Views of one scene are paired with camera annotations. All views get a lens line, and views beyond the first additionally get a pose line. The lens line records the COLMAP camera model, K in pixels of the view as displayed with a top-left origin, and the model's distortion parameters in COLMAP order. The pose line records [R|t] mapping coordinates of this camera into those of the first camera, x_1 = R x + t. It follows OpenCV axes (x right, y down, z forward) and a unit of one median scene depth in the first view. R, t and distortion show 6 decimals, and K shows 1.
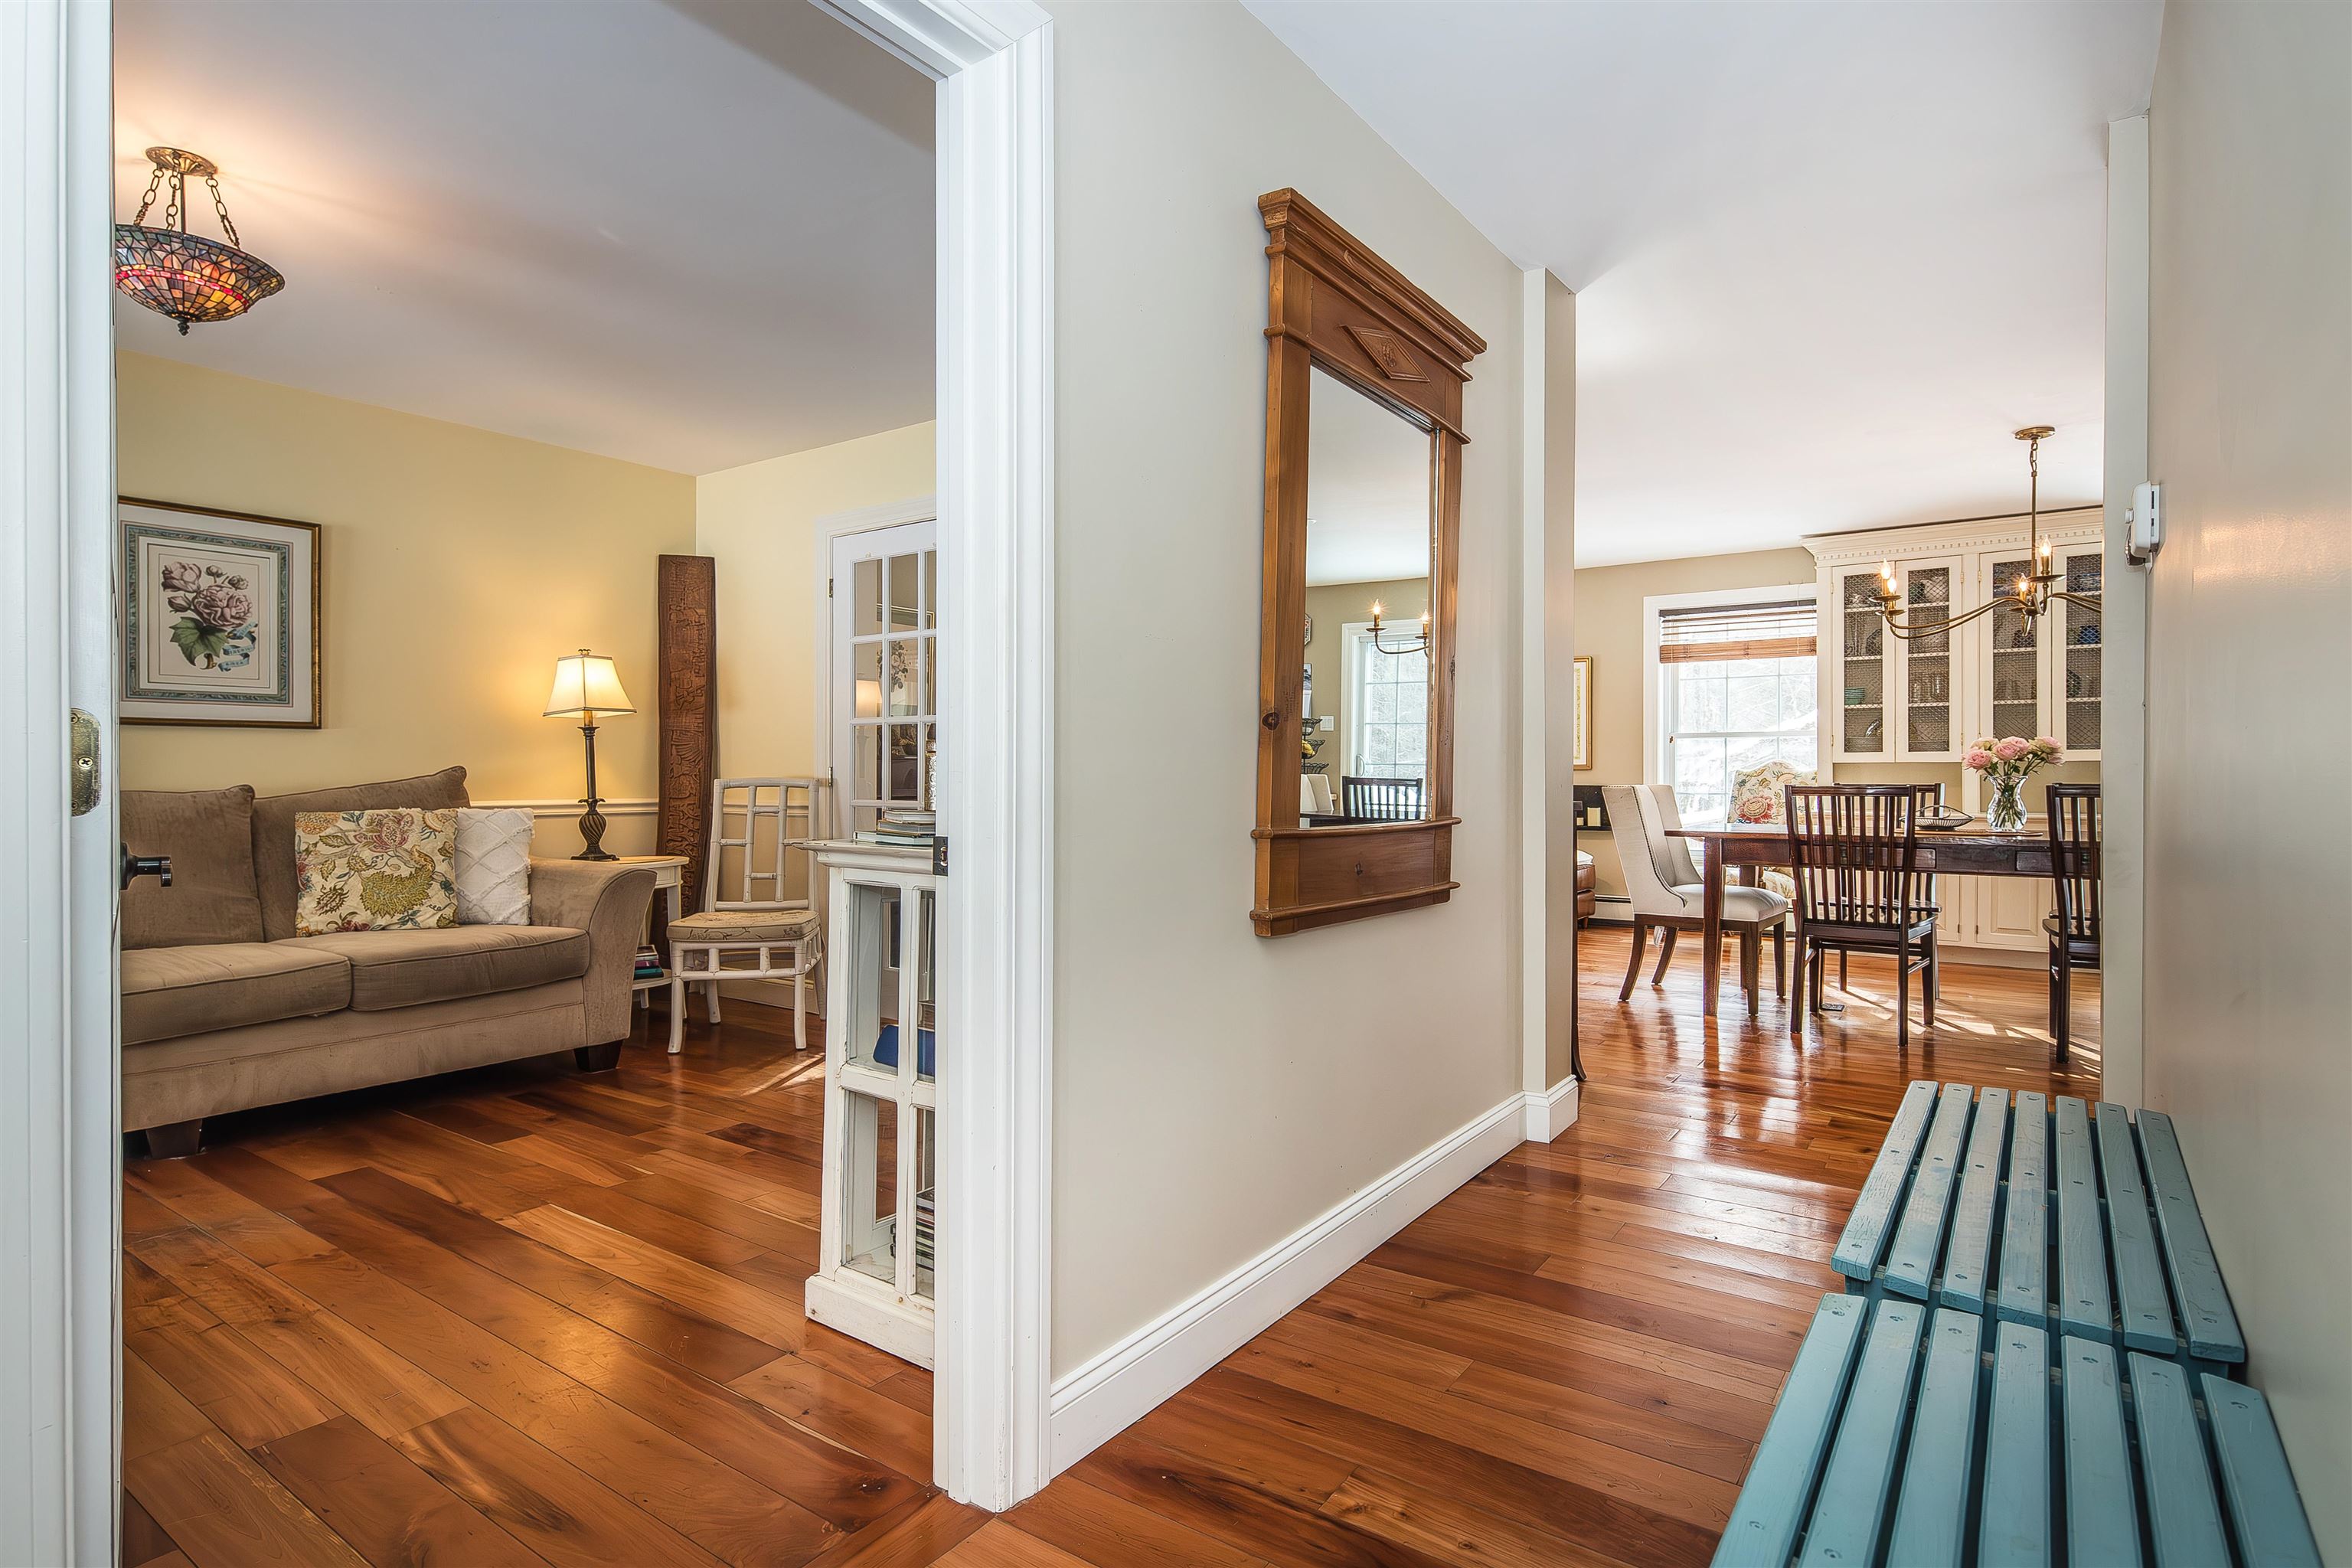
lens RADIAL K [[1207.0, 0, 1183.0], [0, 1207.0, 779.7], [0, 0, 1]] dist [0.001709, -0.000388]
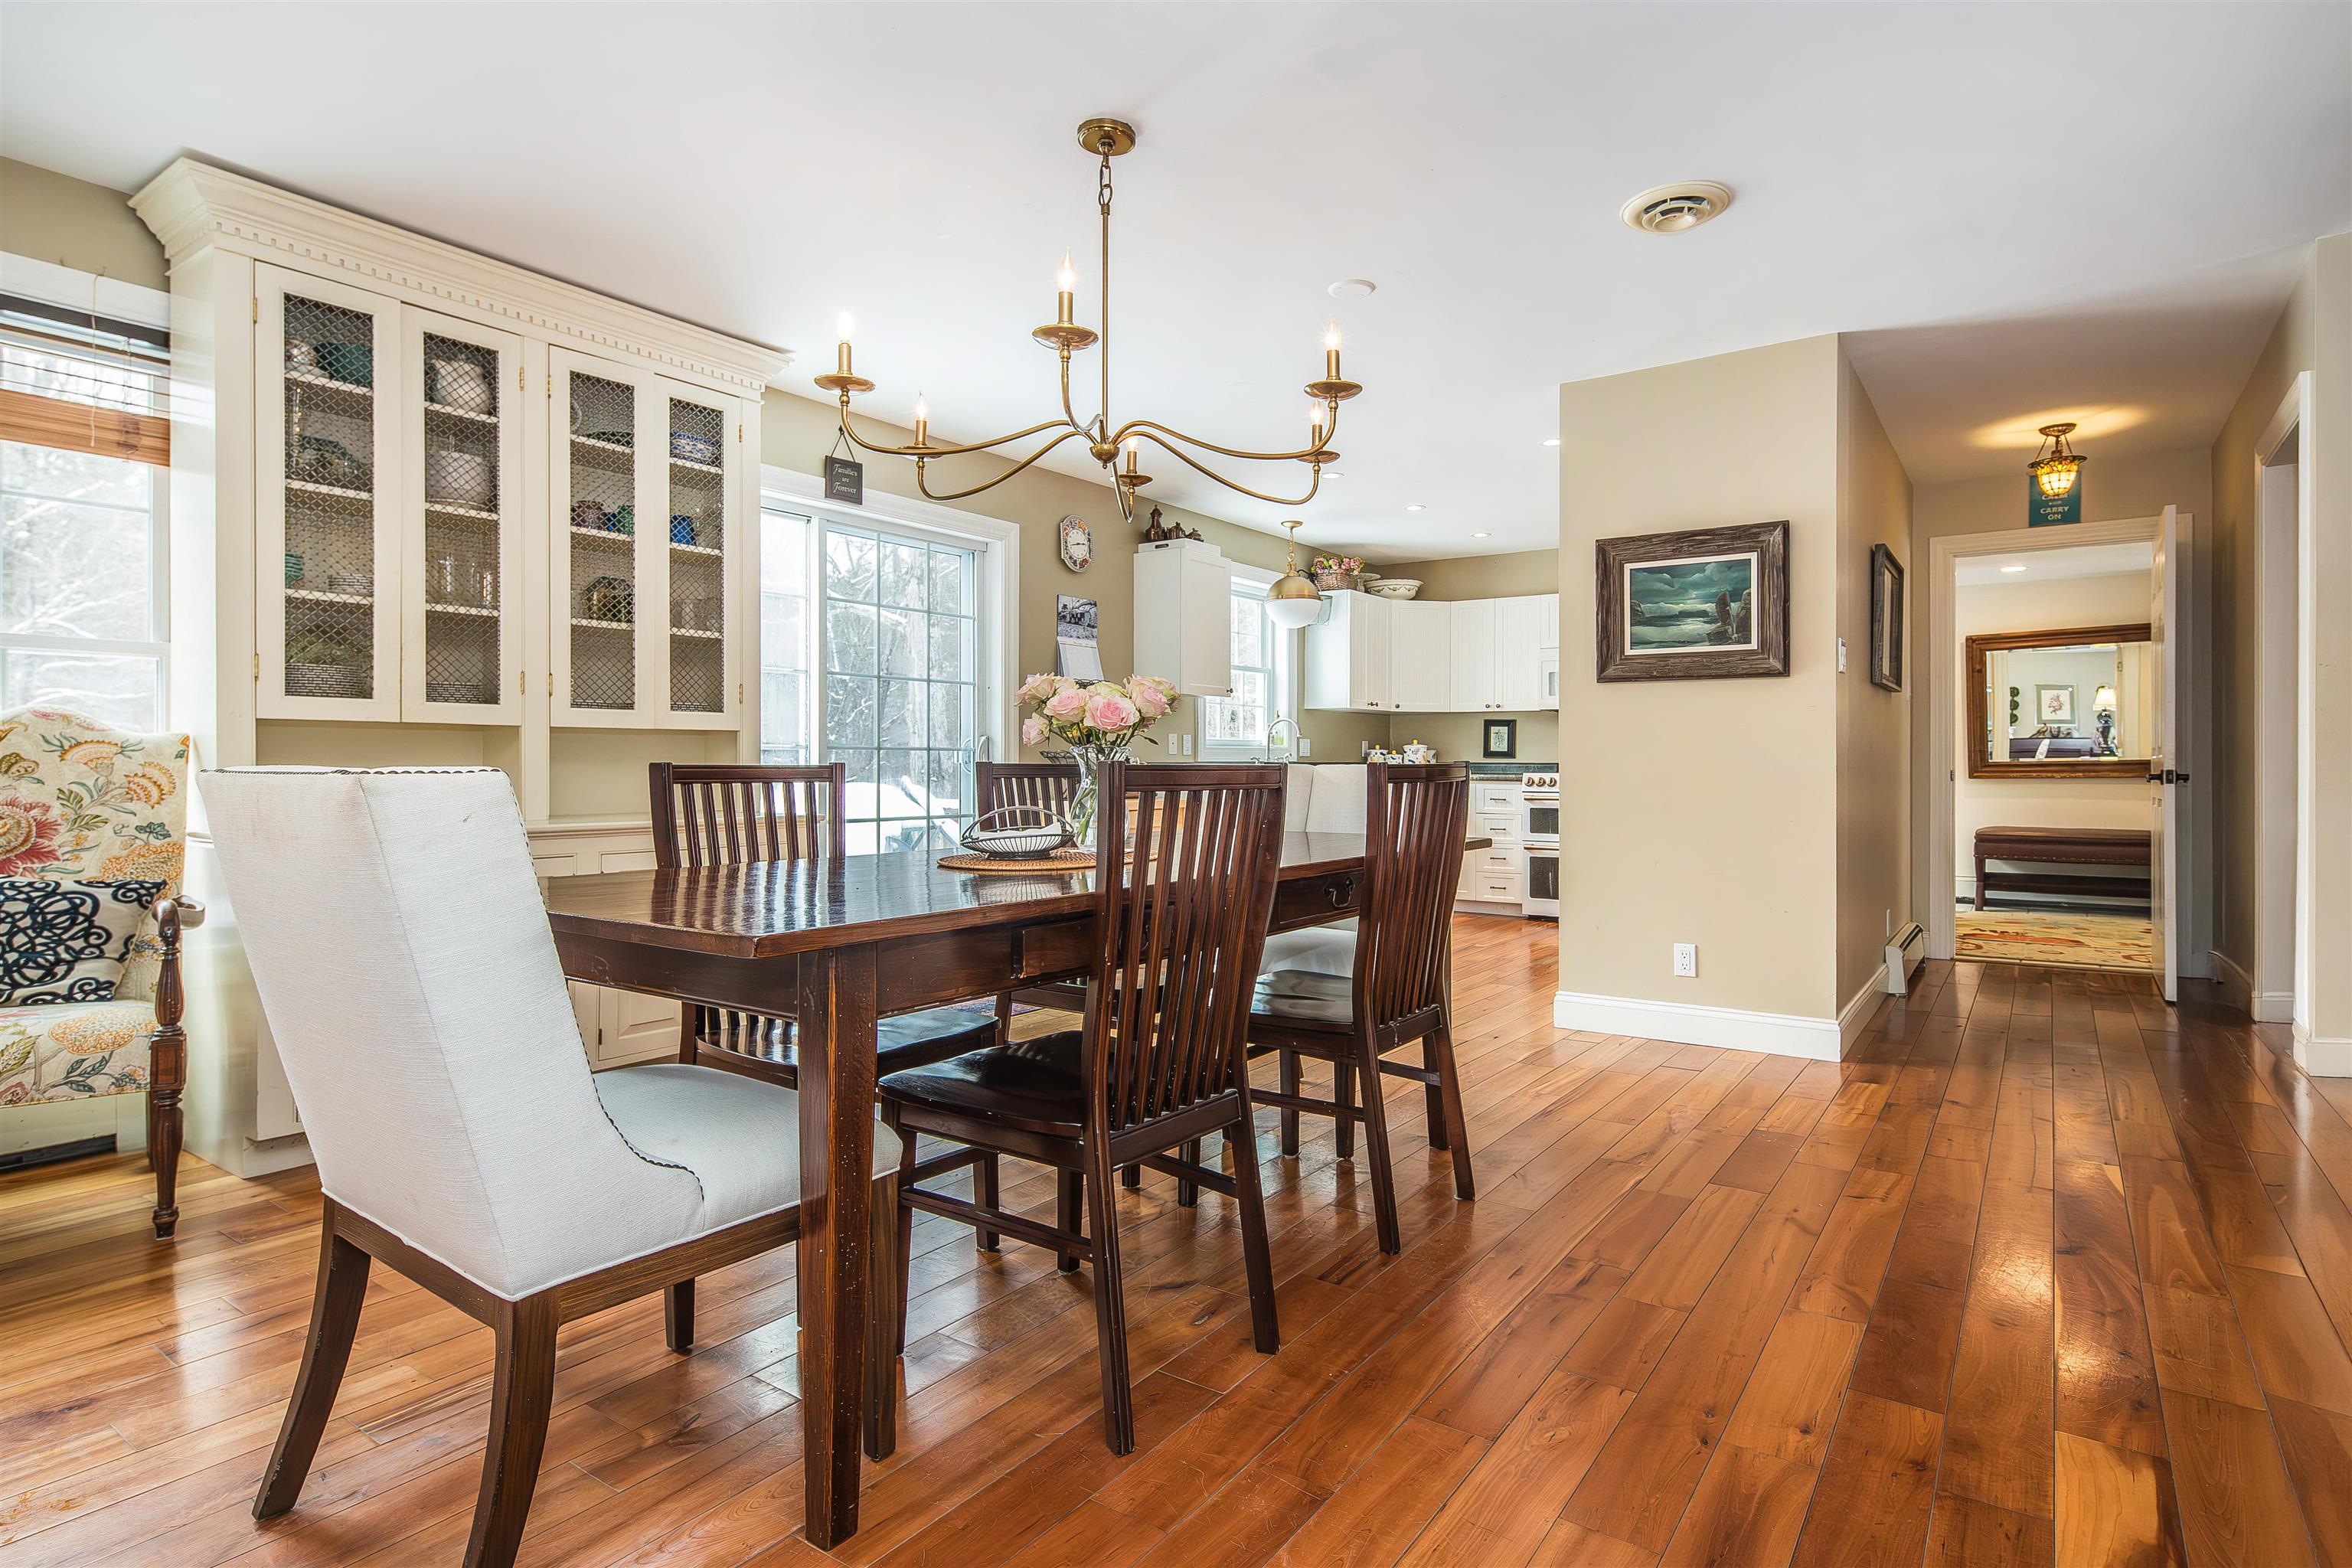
lens RADIAL K [[1207.0, 0, 1247.2], [0, 1207.0, 764.3], [0, 0, 1]] dist [0.001709, -0.000388]
pose [[-0.021543, 0.003223, 0.999763, 0.106144], [0.000289, 0.999995, -0.003218, 0.003937], [-0.999768, 0.000219, -0.021544, 0.686659]]
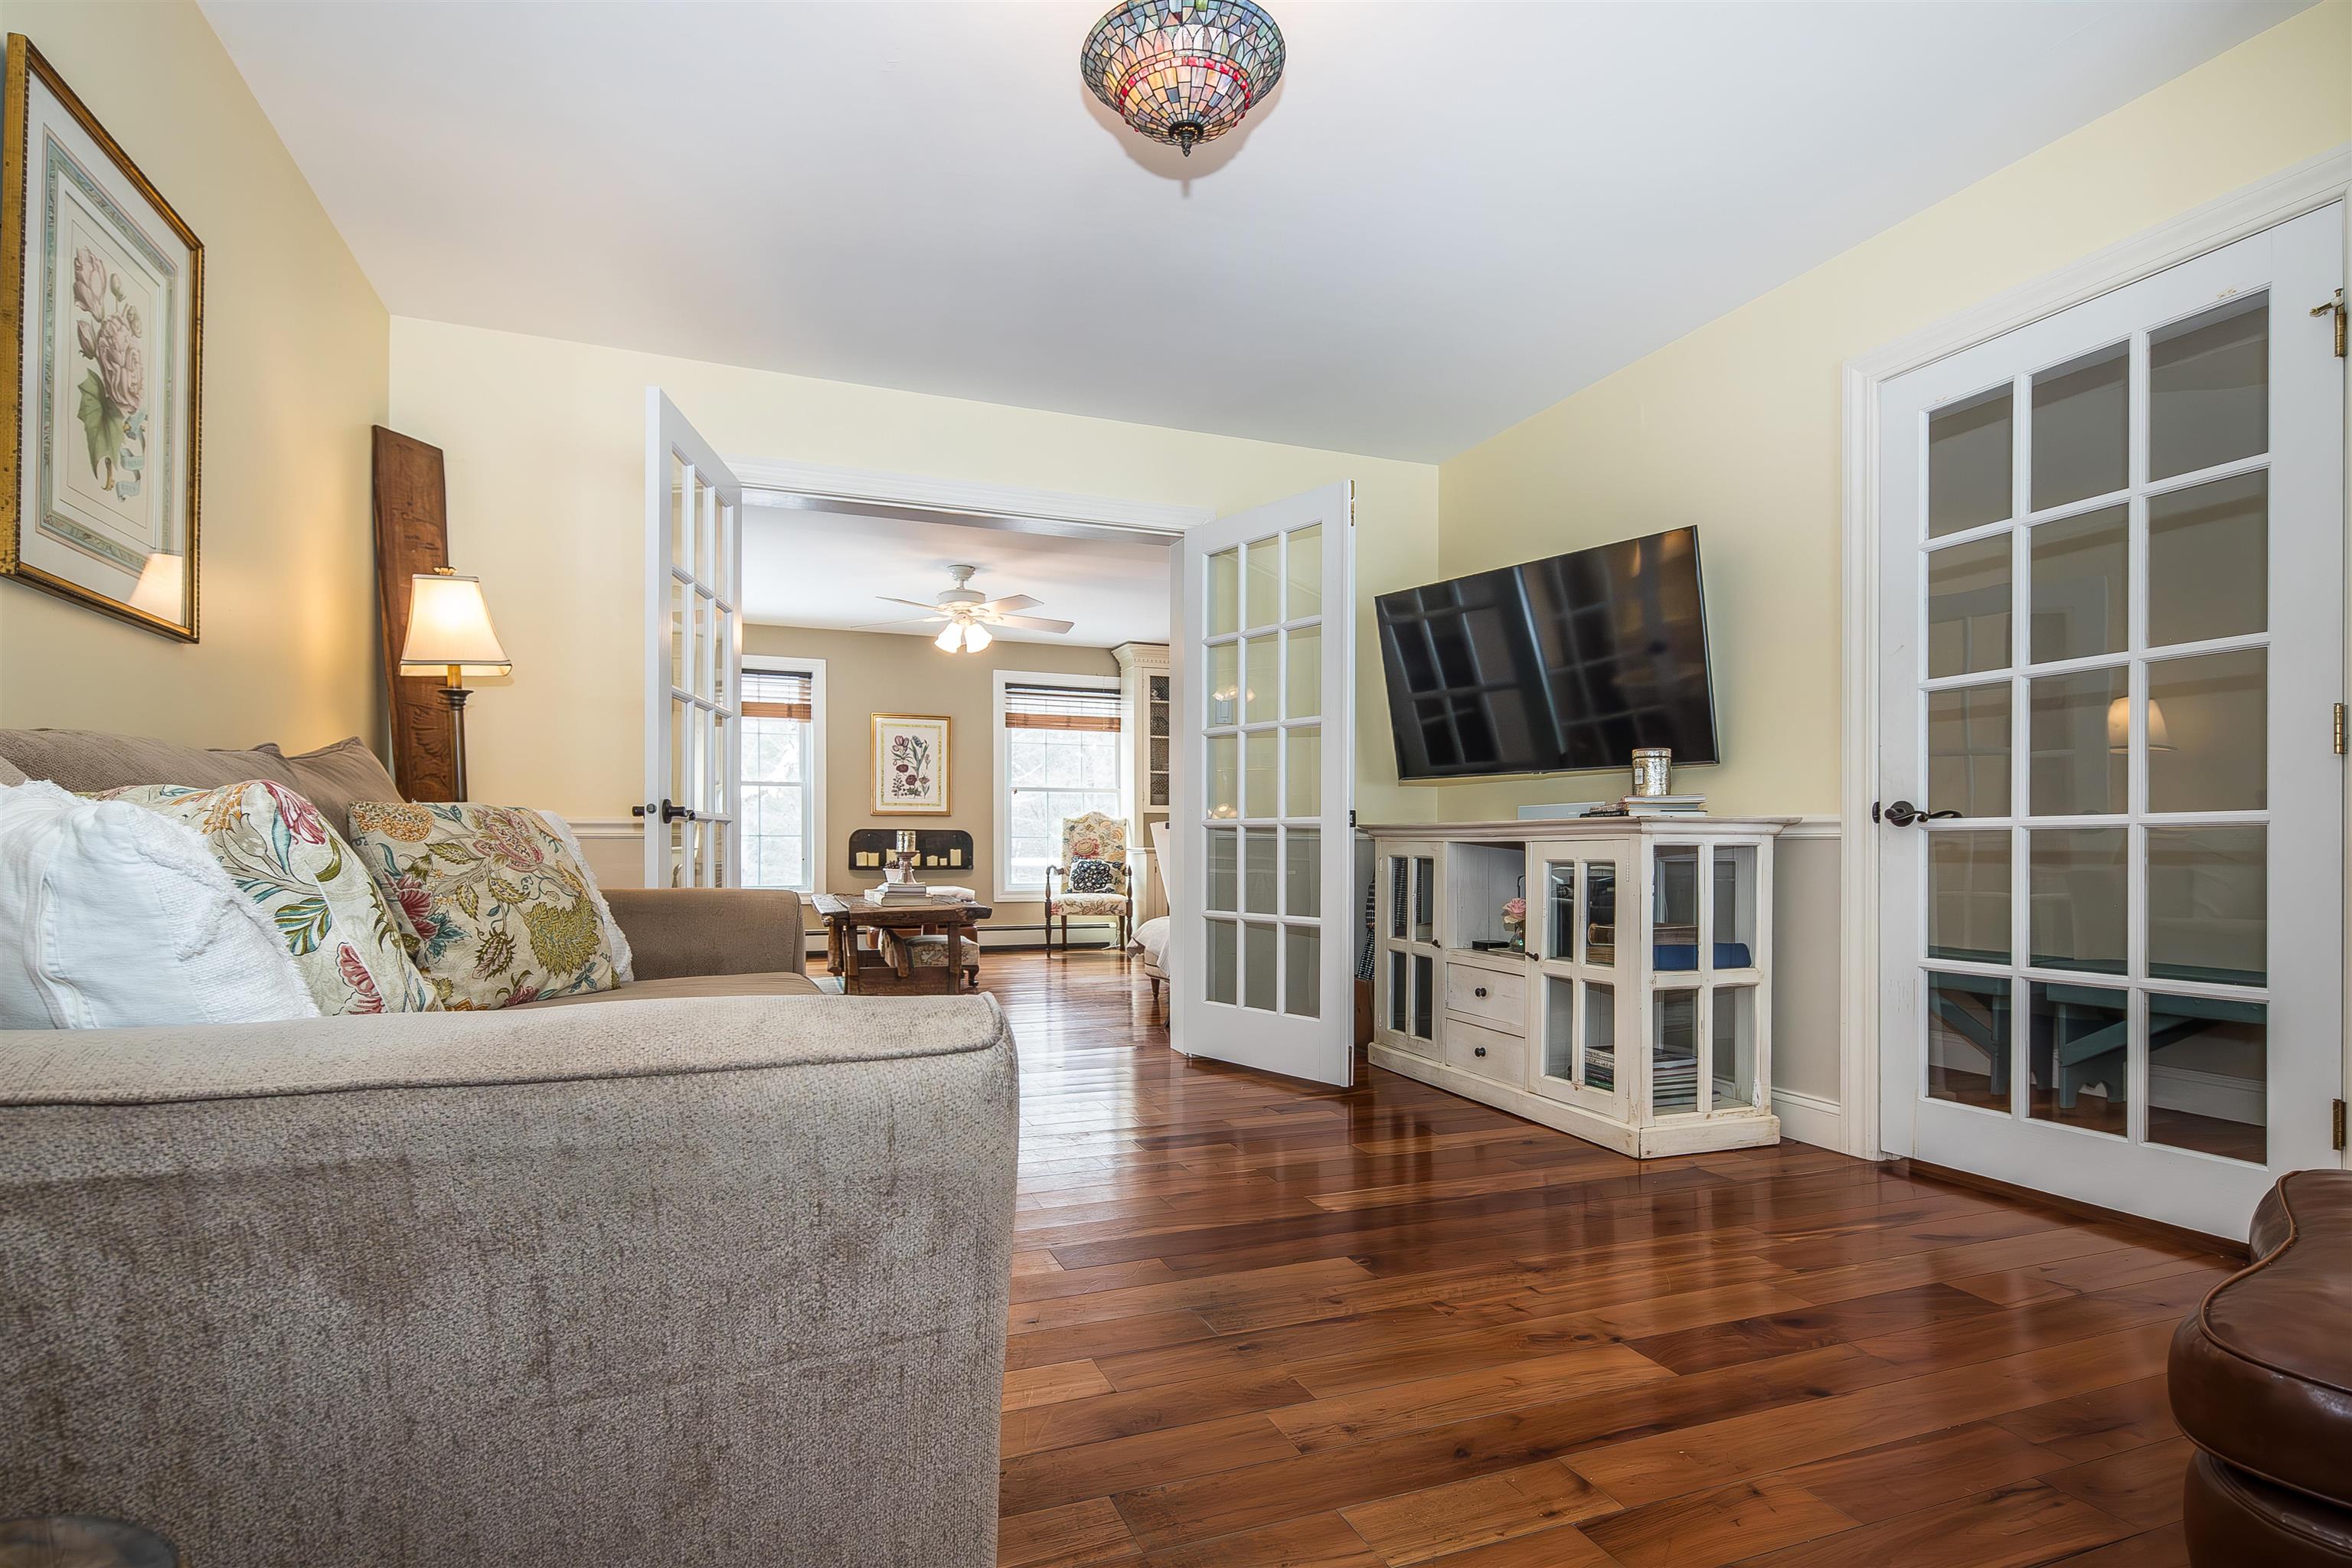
lens RADIAL K [[1207.0, 0, 1230.8], [0, 1207.0, 846.2], [0, 0, 1]] dist [0.001709, -0.000388]
pose [[0.515252, 0.002270, 0.857036, -0.593531], [0.001950, 0.999991, -0.003821, 0.029874], [-0.857037, 0.003640, 0.515243, 0.231333]]
